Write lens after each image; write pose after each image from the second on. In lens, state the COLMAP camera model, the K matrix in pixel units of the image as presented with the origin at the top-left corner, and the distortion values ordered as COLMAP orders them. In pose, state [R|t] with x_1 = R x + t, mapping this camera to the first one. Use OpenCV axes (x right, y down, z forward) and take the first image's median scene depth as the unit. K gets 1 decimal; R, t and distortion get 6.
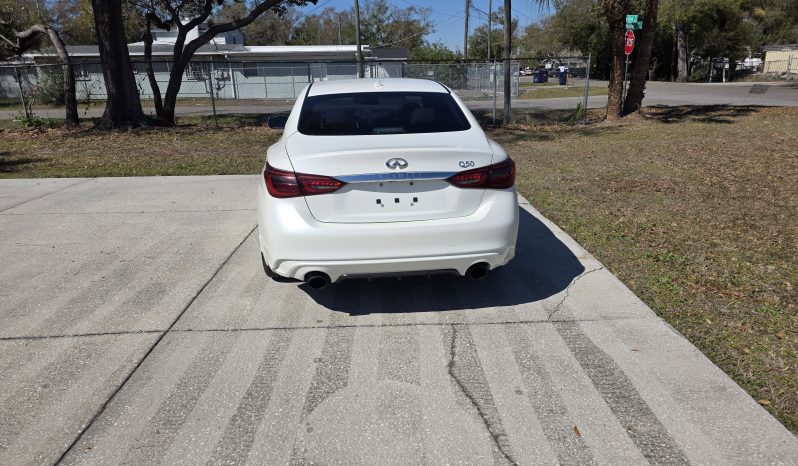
lens RADIAL K [[535.7, 0, 391.6], [0, 535.7, 232.1], [0, 0, 1]] dist [0.057028, -0.048225]
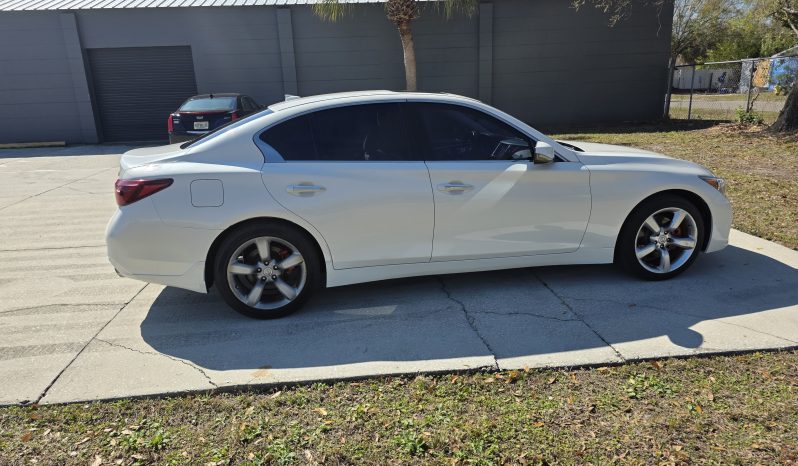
lens RADIAL K [[535.7, 0, 389.8], [0, 535.7, 238.2], [0, 0, 1]] dist [0.057028, -0.048225]
pose [[0.069363, 0.283102, -0.956578, 1.194207], [-0.250364, 0.933139, 0.258010, -0.397285], [0.965664, 0.221596, 0.135604, 1.292255]]
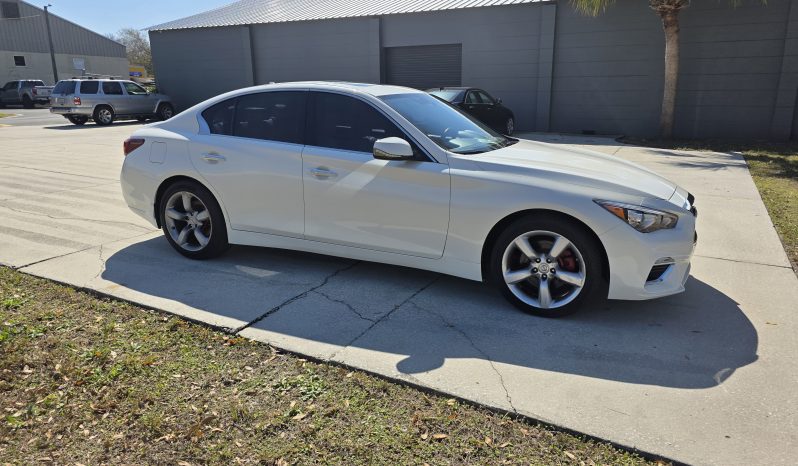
lens RADIAL K [[535.7, 0, 401.8], [0, 535.7, 226.3], [0, 0, 1]] dist [0.057028, -0.048225]
pose [[-0.497613, 0.228426, -0.836781, 1.047677], [-0.240064, 0.890750, 0.385919, -0.615347], [0.833517, 0.392919, -0.388412, 2.127778]]
